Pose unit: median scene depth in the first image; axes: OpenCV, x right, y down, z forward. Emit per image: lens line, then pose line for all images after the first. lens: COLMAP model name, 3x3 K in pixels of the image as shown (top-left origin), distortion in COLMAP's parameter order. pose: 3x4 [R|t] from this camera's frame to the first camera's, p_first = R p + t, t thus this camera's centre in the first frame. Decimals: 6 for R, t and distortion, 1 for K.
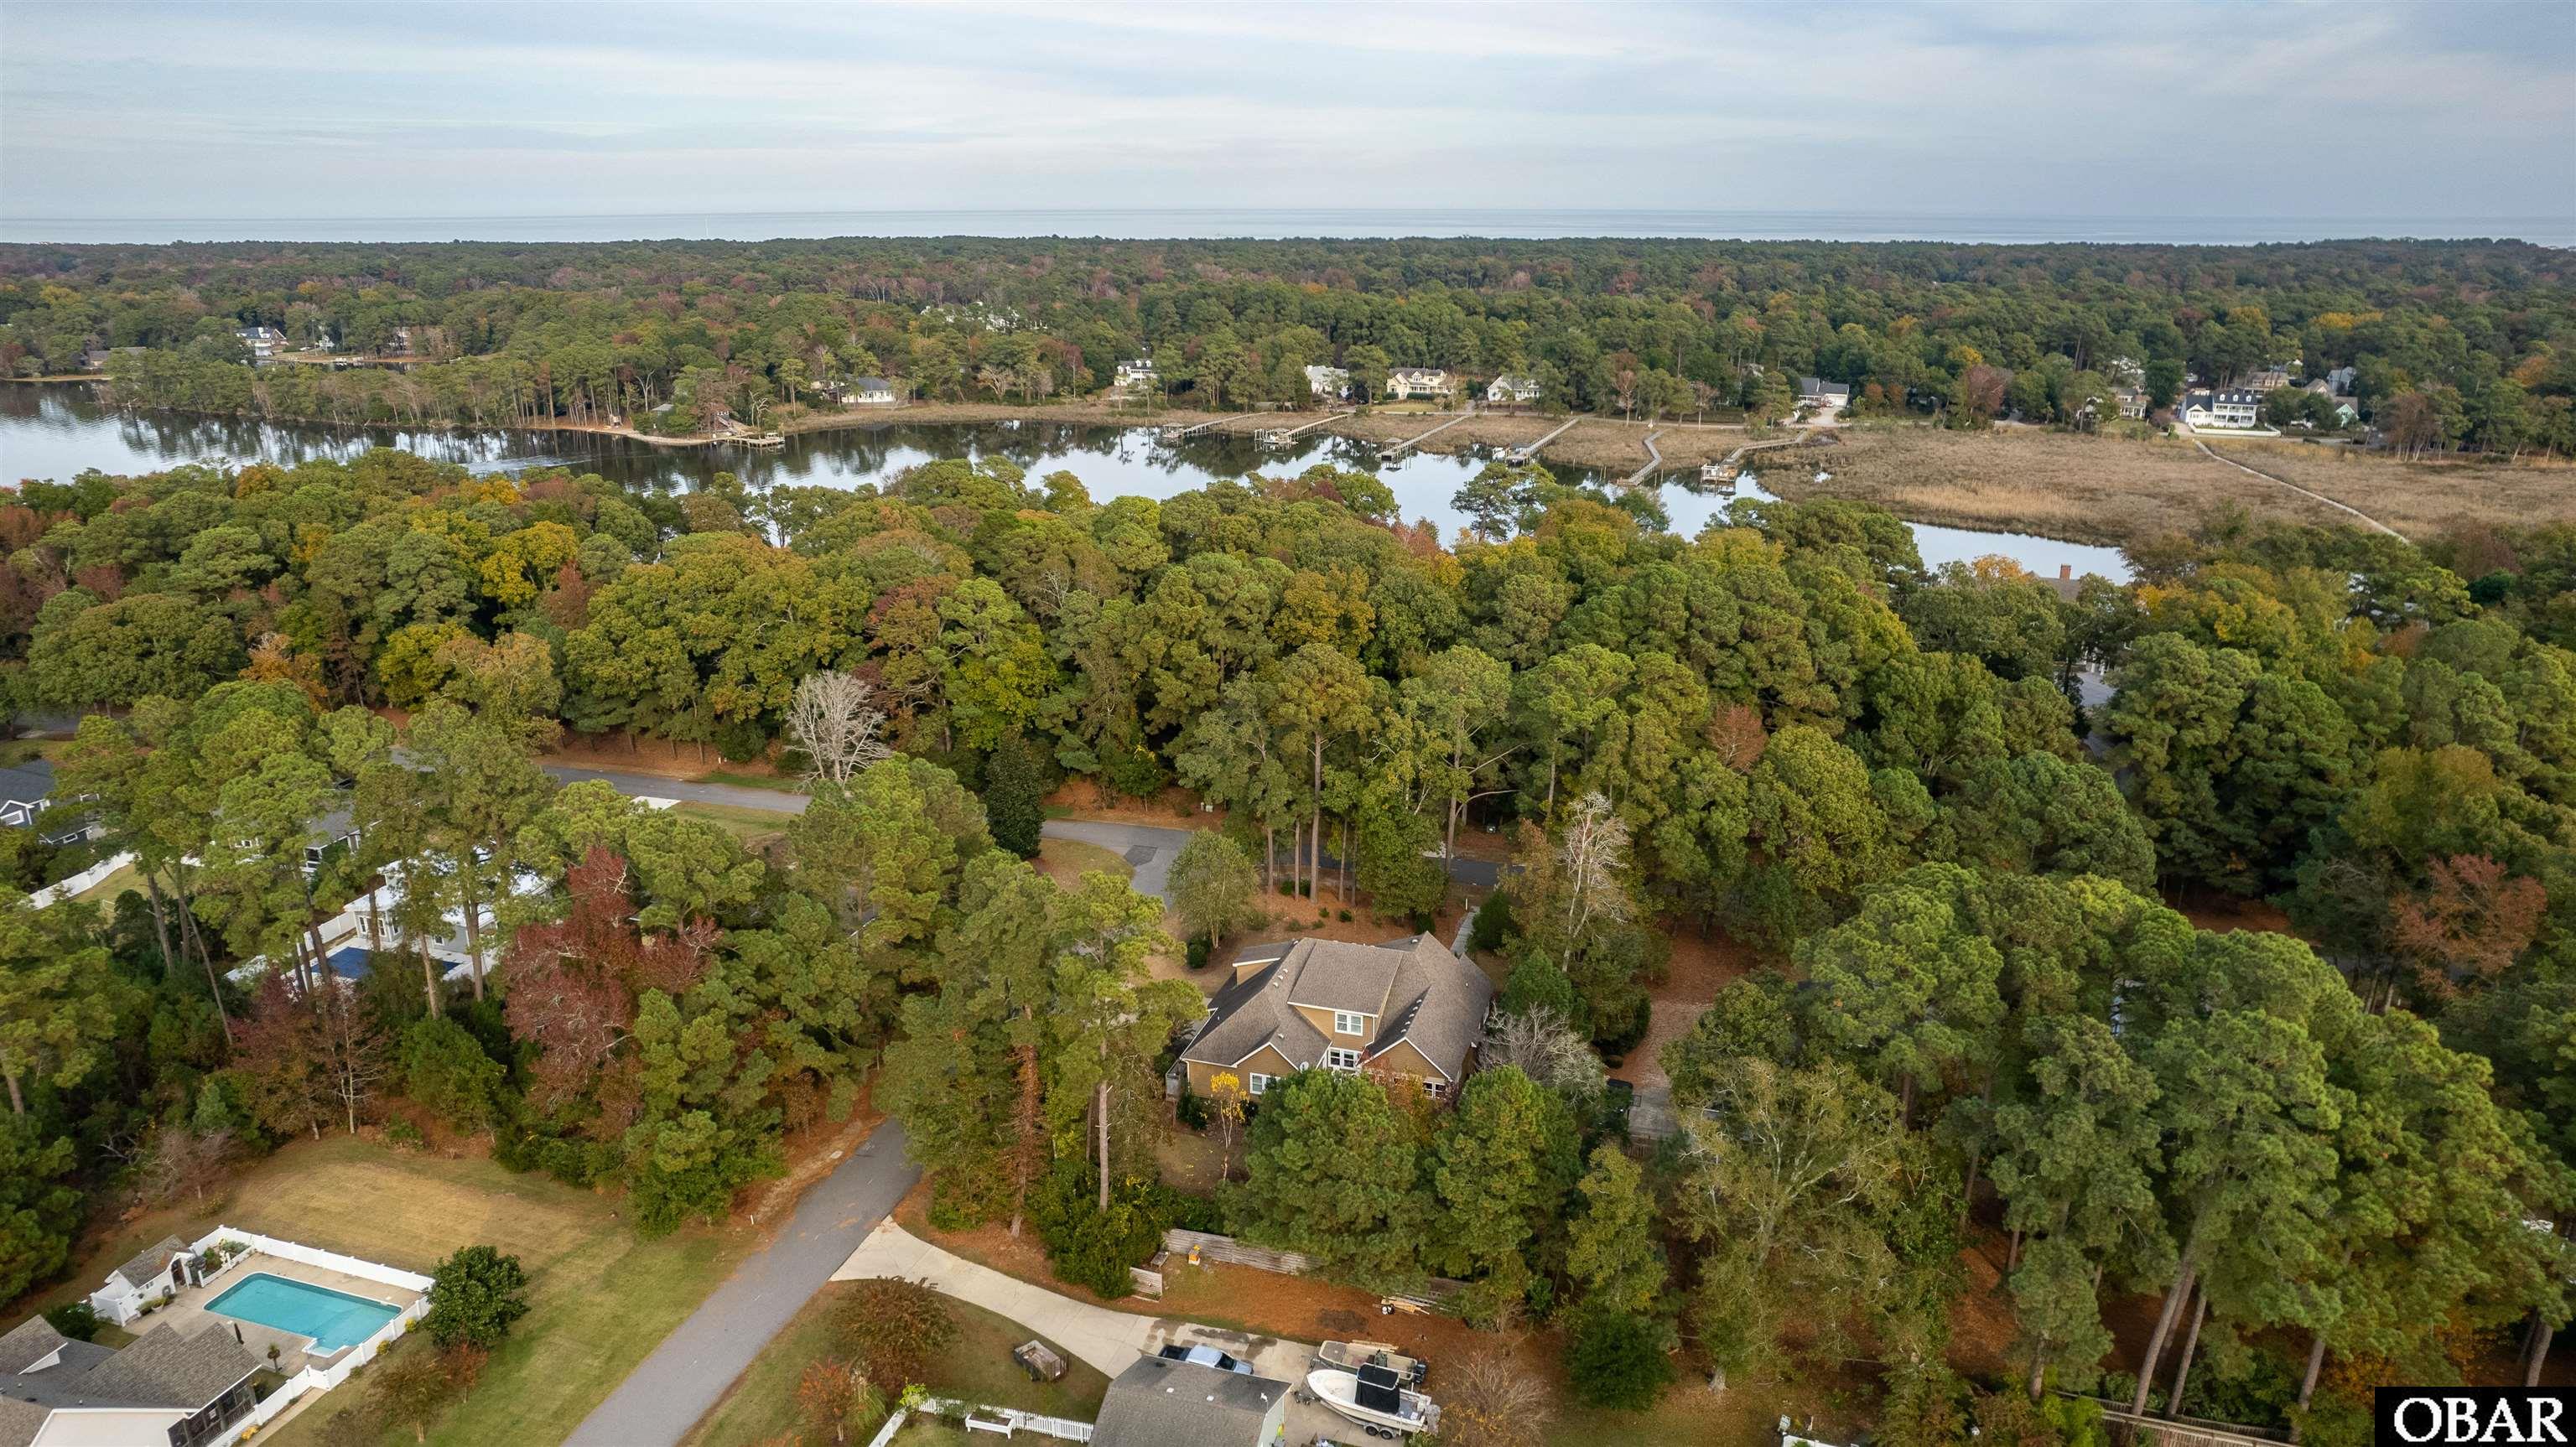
lens RADIAL K [[1650.7, 0, 1299.5], [0, 1650.7, 714.5], [0, 0, 1]] dist [-0.076827, 0.065943]
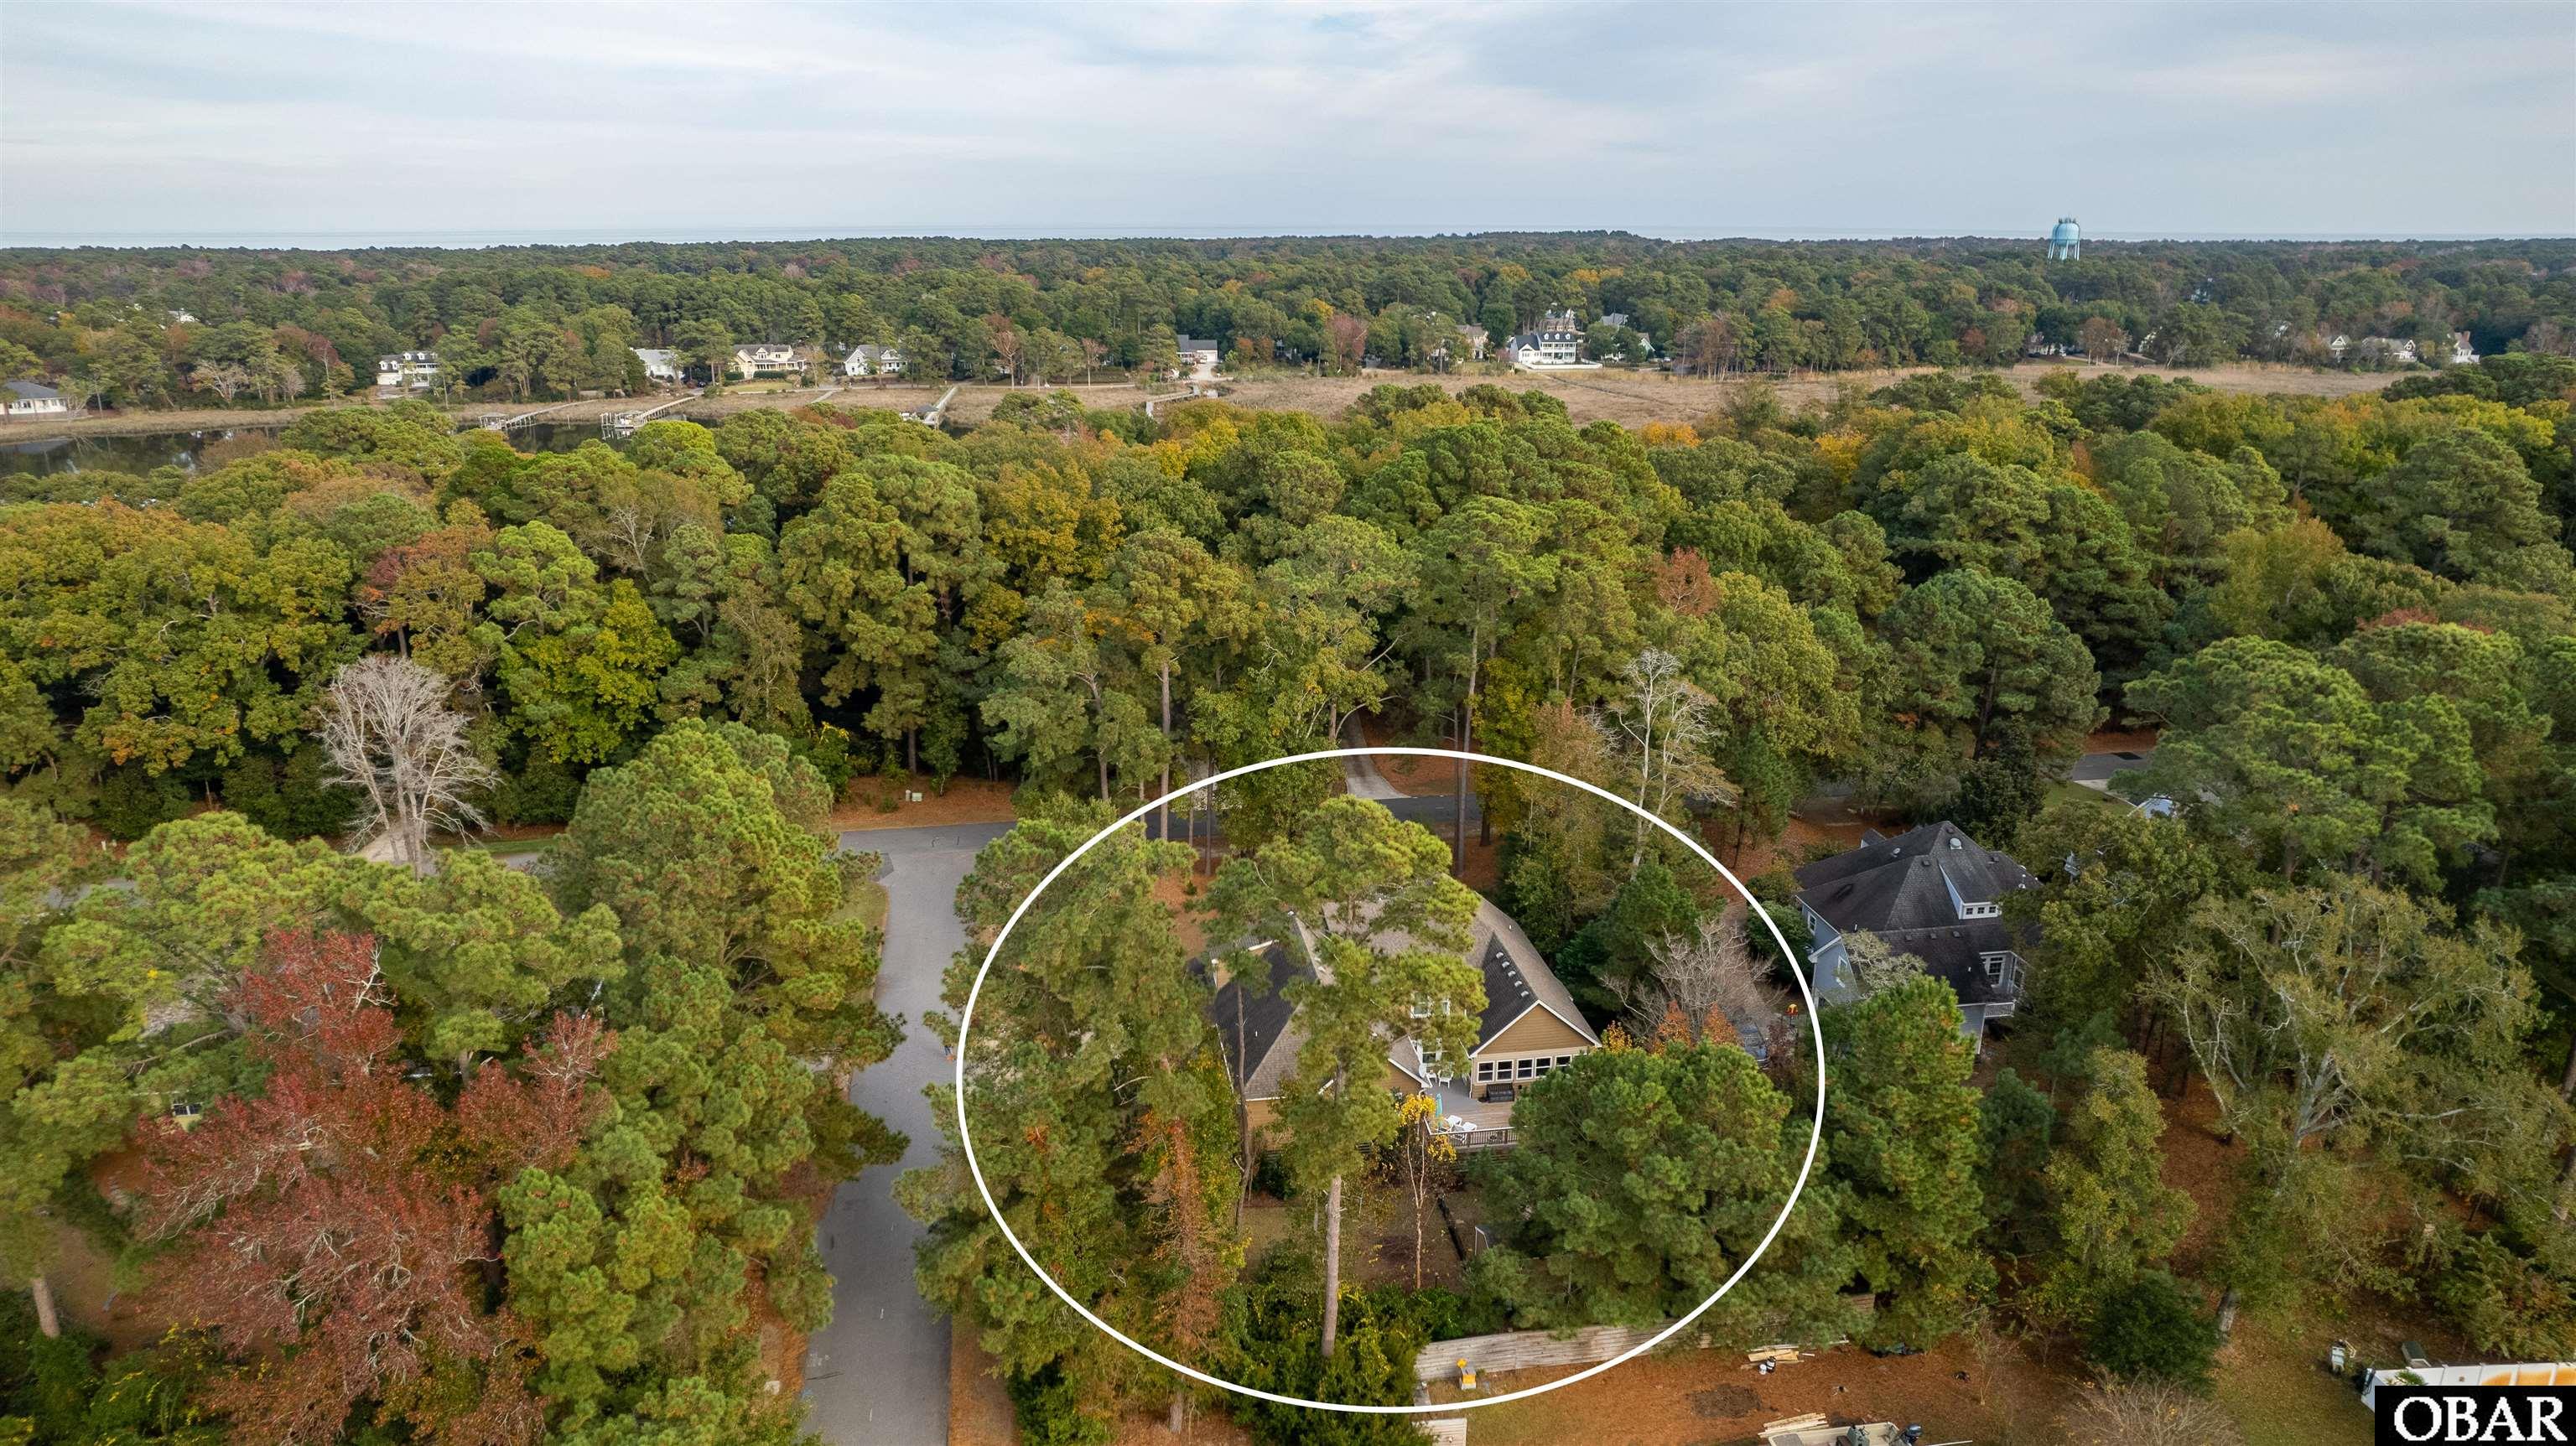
lens RADIAL K [[1650.6, 0, 1299.5], [0, 1650.6, 714.0], [0, 0, 1]] dist [-0.076827, 0.065943]
pose [[0.897584, -0.126921, 0.422177, -0.219811], [0.130241, 0.991258, 0.021104, 0.028111], [-0.421165, 0.036042, 0.906268, 0.258141]]
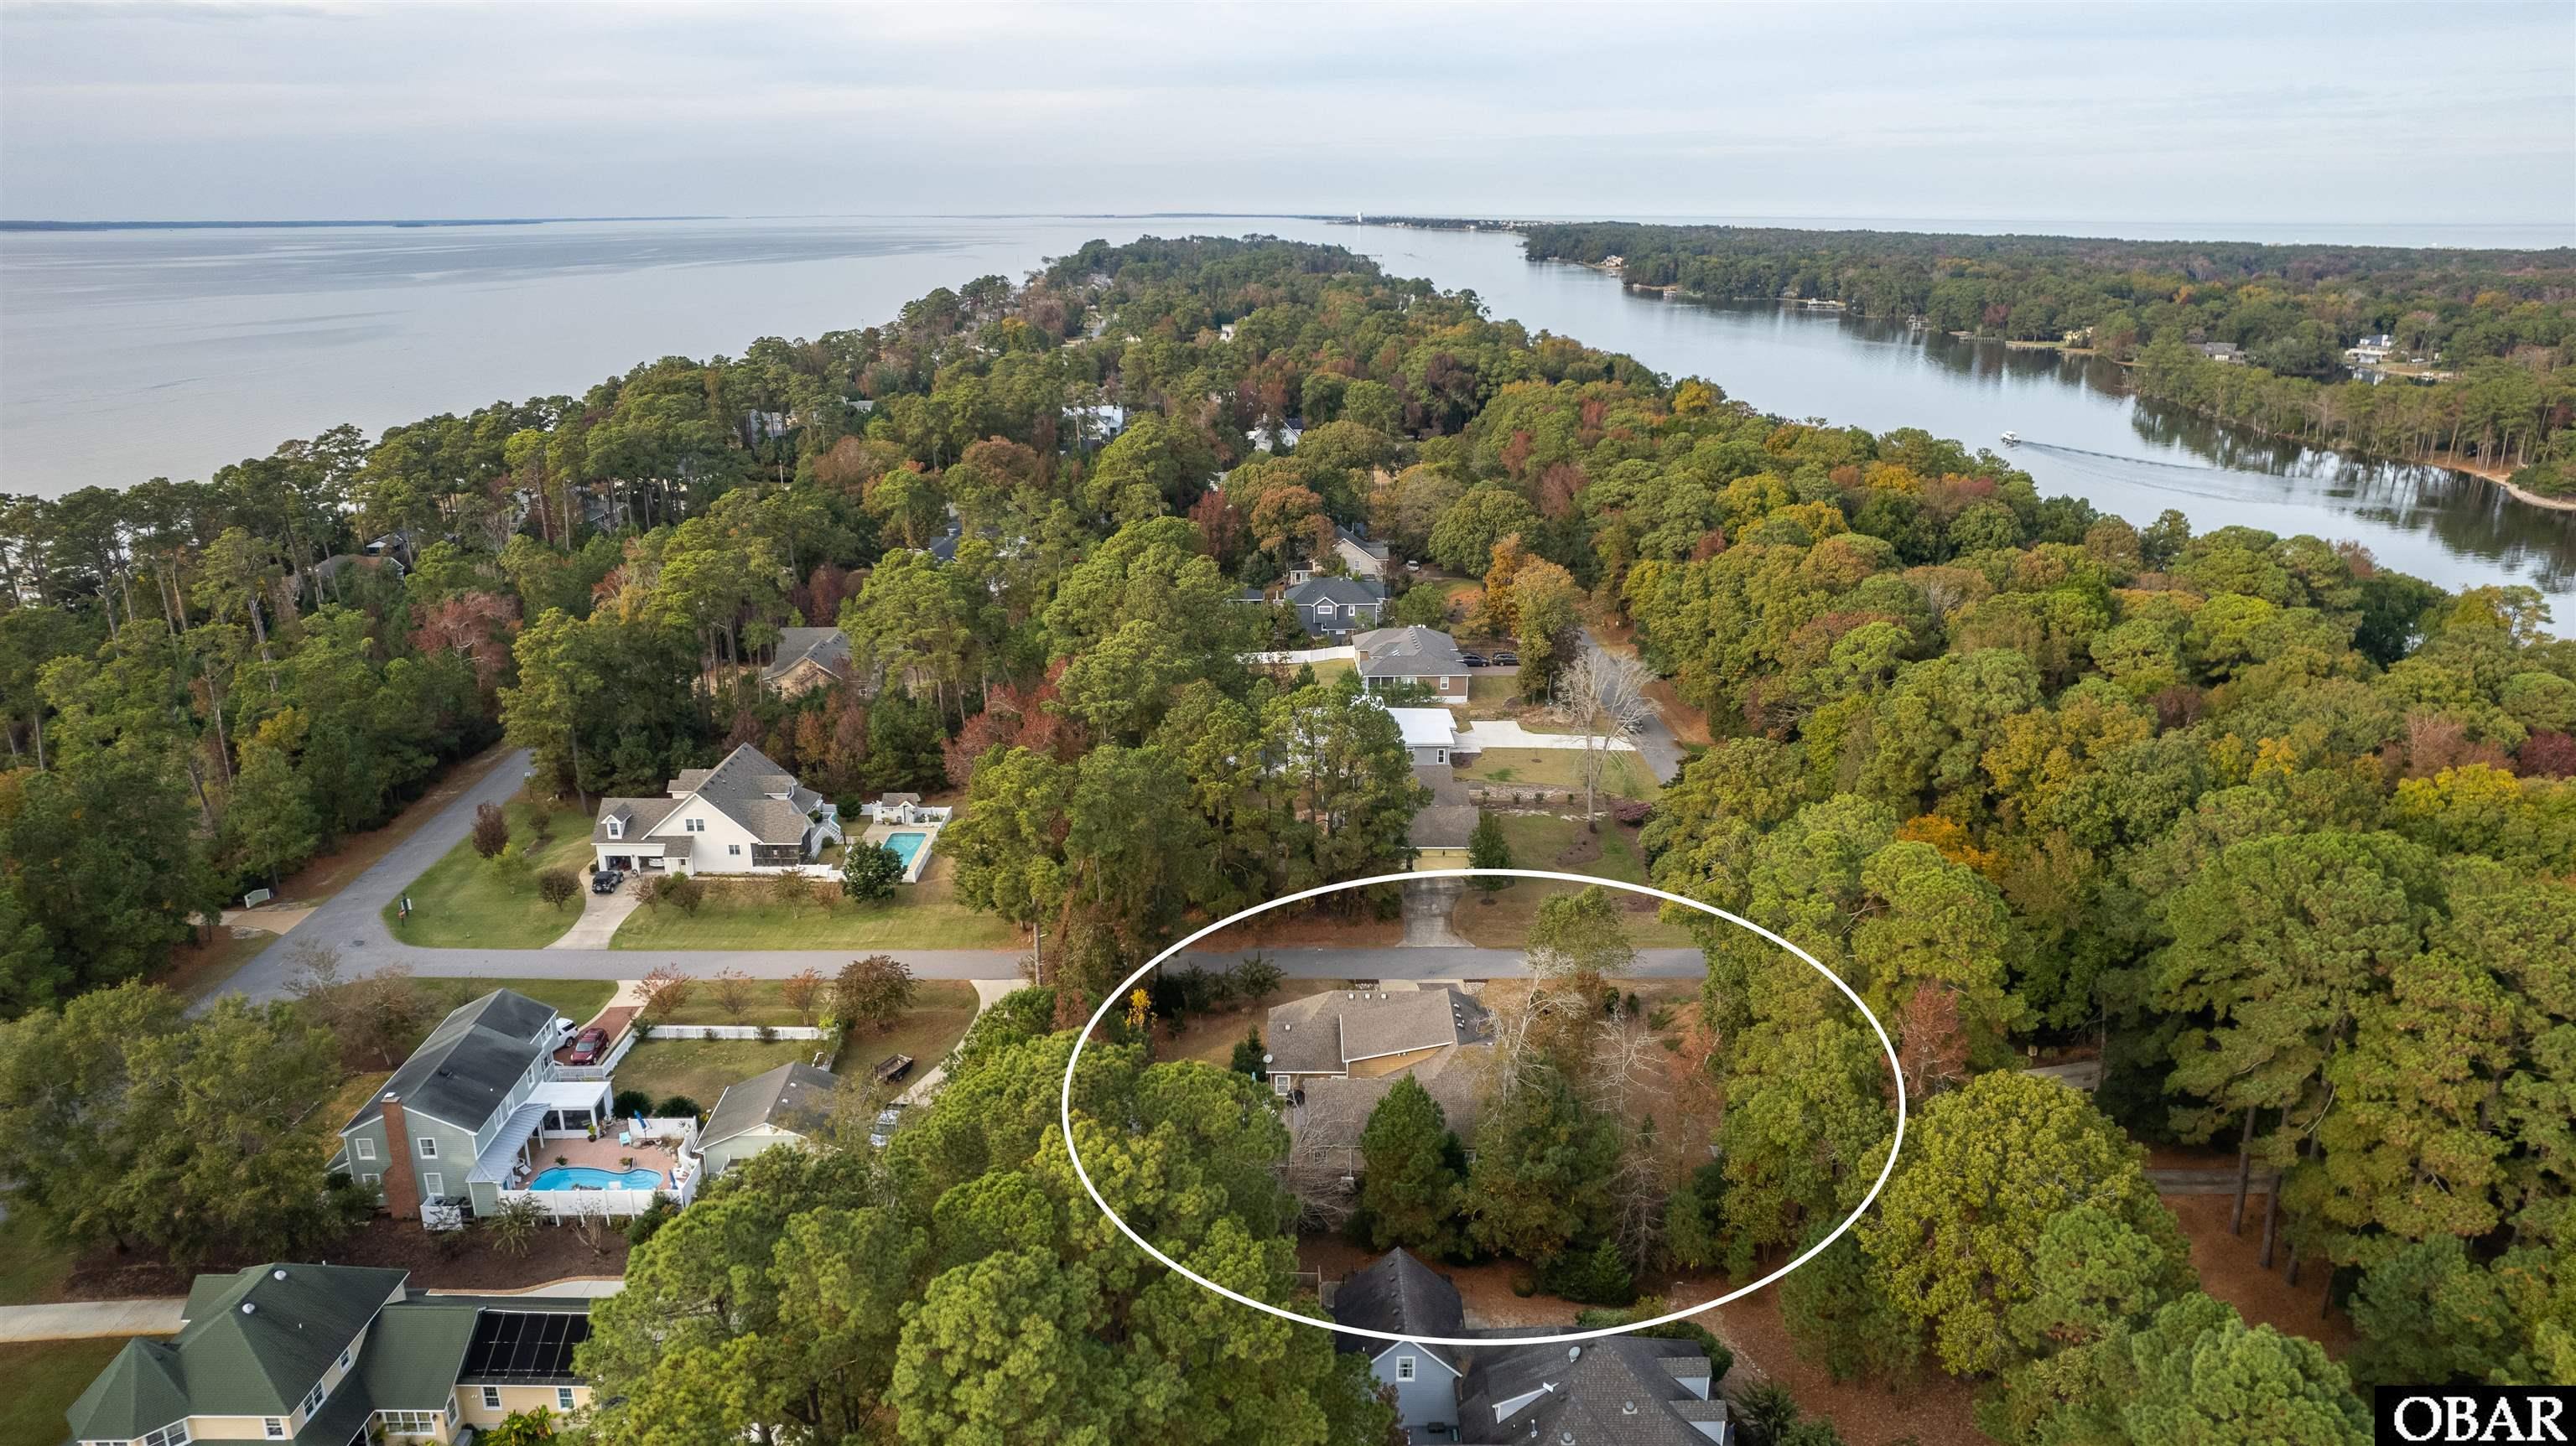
lens RADIAL K [[1650.6, 0, 1299.5], [0, 1650.6, 714.0], [0, 0, 1]] dist [-0.076827, 0.065943]
pose [[0.304457, 0.282646, -0.909625, 0.579202], [-0.286129, 0.937995, 0.195692, -0.127218], [0.908535, 0.200690, 0.366452, 0.394310]]
